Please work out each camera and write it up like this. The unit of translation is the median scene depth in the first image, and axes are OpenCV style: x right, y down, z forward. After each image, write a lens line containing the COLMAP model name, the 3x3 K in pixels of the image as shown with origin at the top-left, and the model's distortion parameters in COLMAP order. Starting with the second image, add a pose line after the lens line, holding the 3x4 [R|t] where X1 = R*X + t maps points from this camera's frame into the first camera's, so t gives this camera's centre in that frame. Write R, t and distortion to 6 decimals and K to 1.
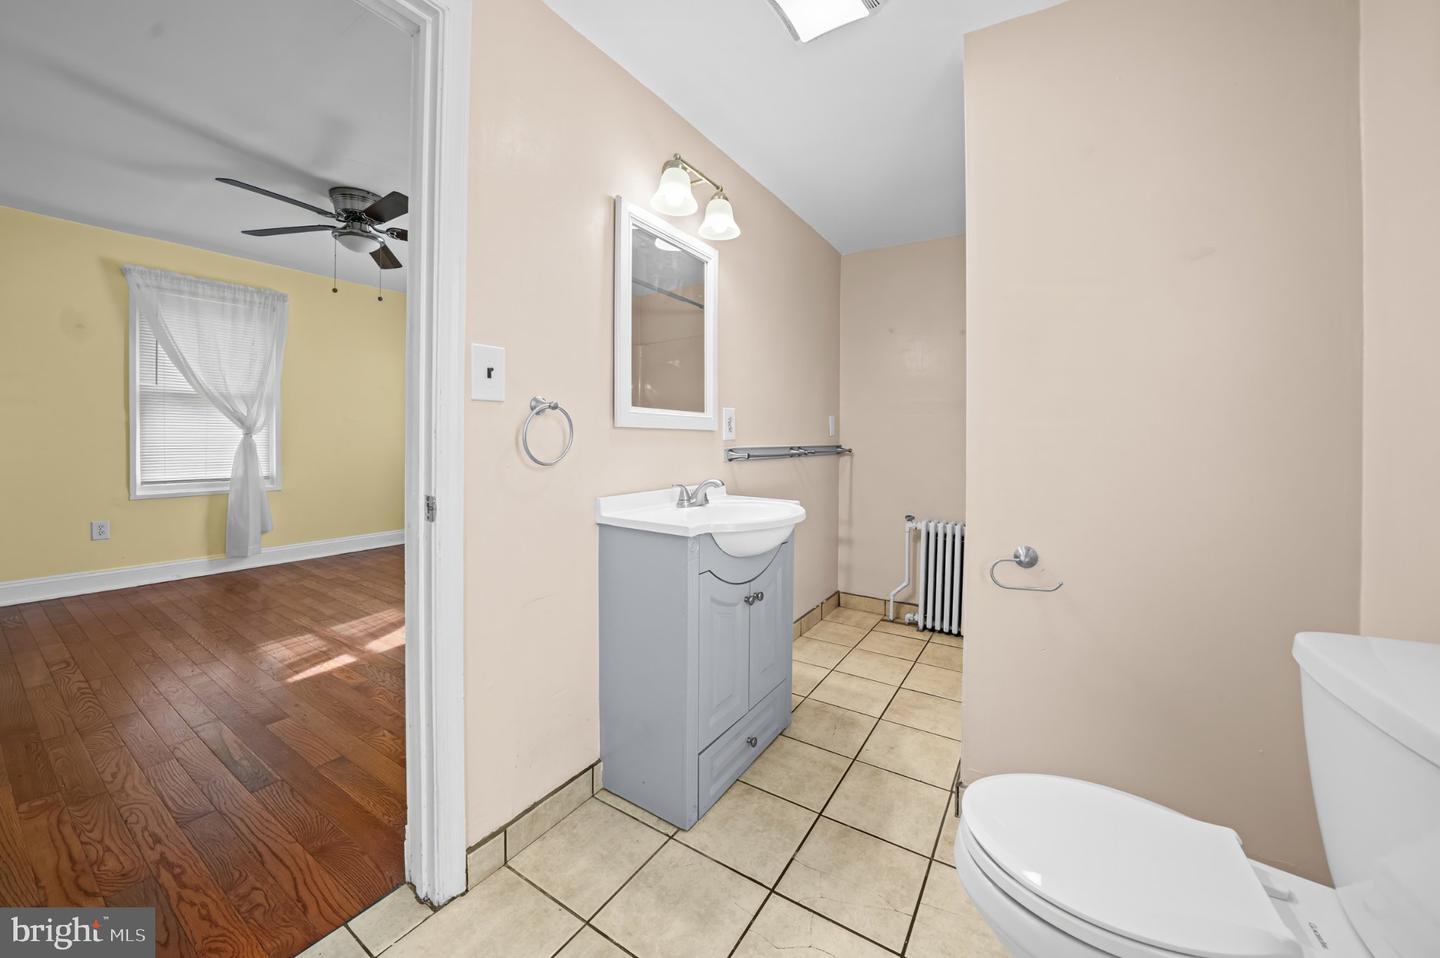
lens RADIAL K [[506.4, 0, 711.5], [0, 506.4, 446.4], [0, 0, 1]] dist [-0.008745, 0.000511]
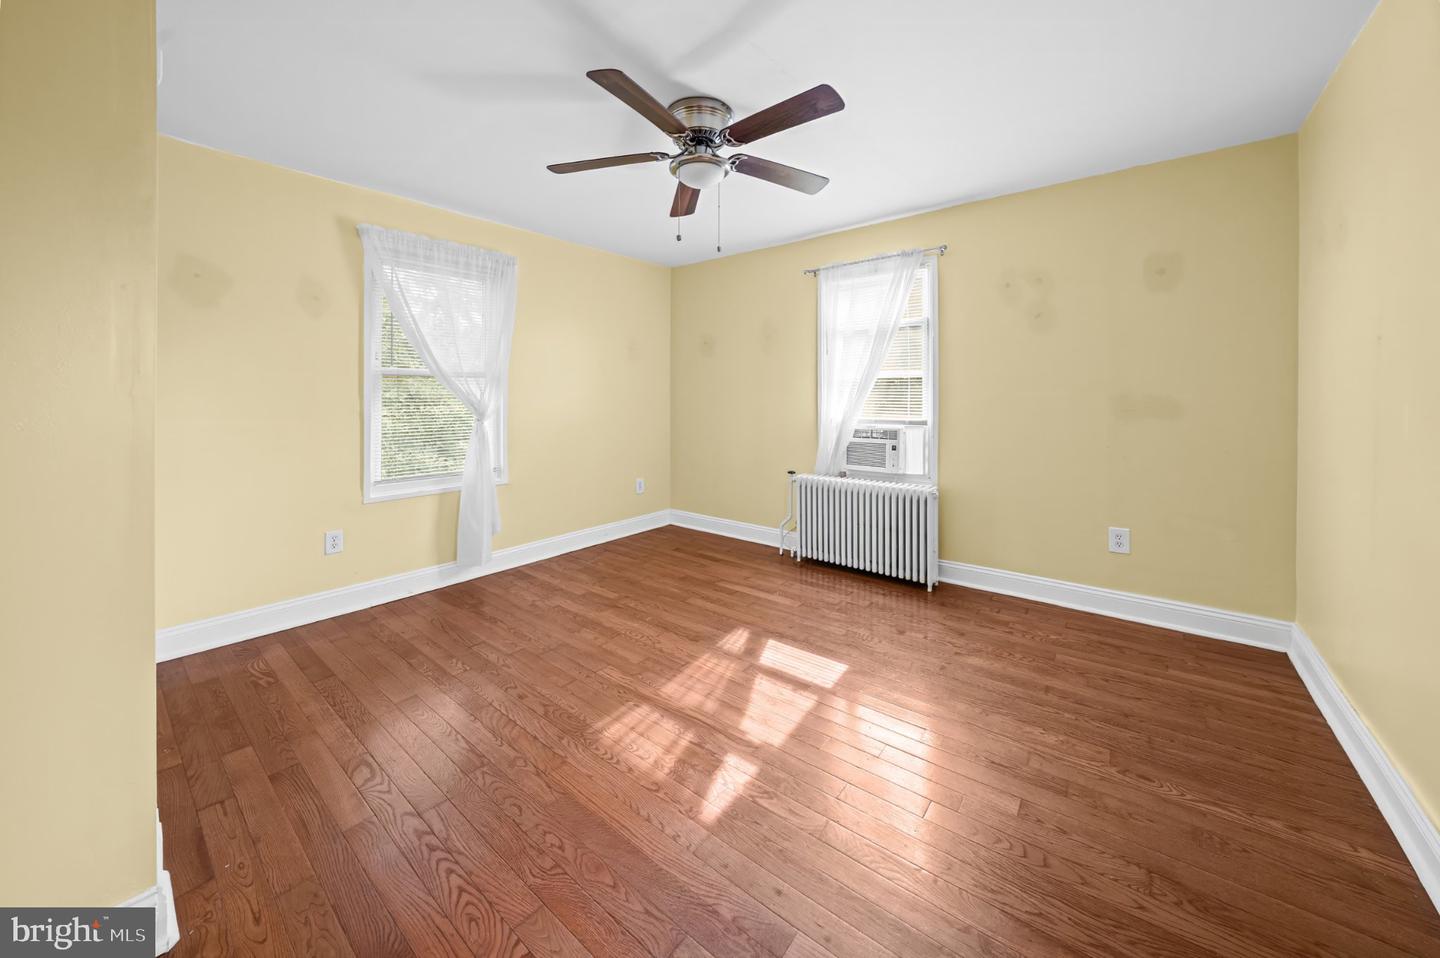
lens RADIAL K [[506.4, 0, 741.5], [0, 506.4, 389.3], [0, 0, 1]] dist [-0.008745, 0.000511]
pose [[0.996647, -0.022793, -0.078585, -0.472631], [0.020669, 0.999402, -0.027738, -0.048944], [0.079170, 0.026021, 0.996521, 0.212963]]
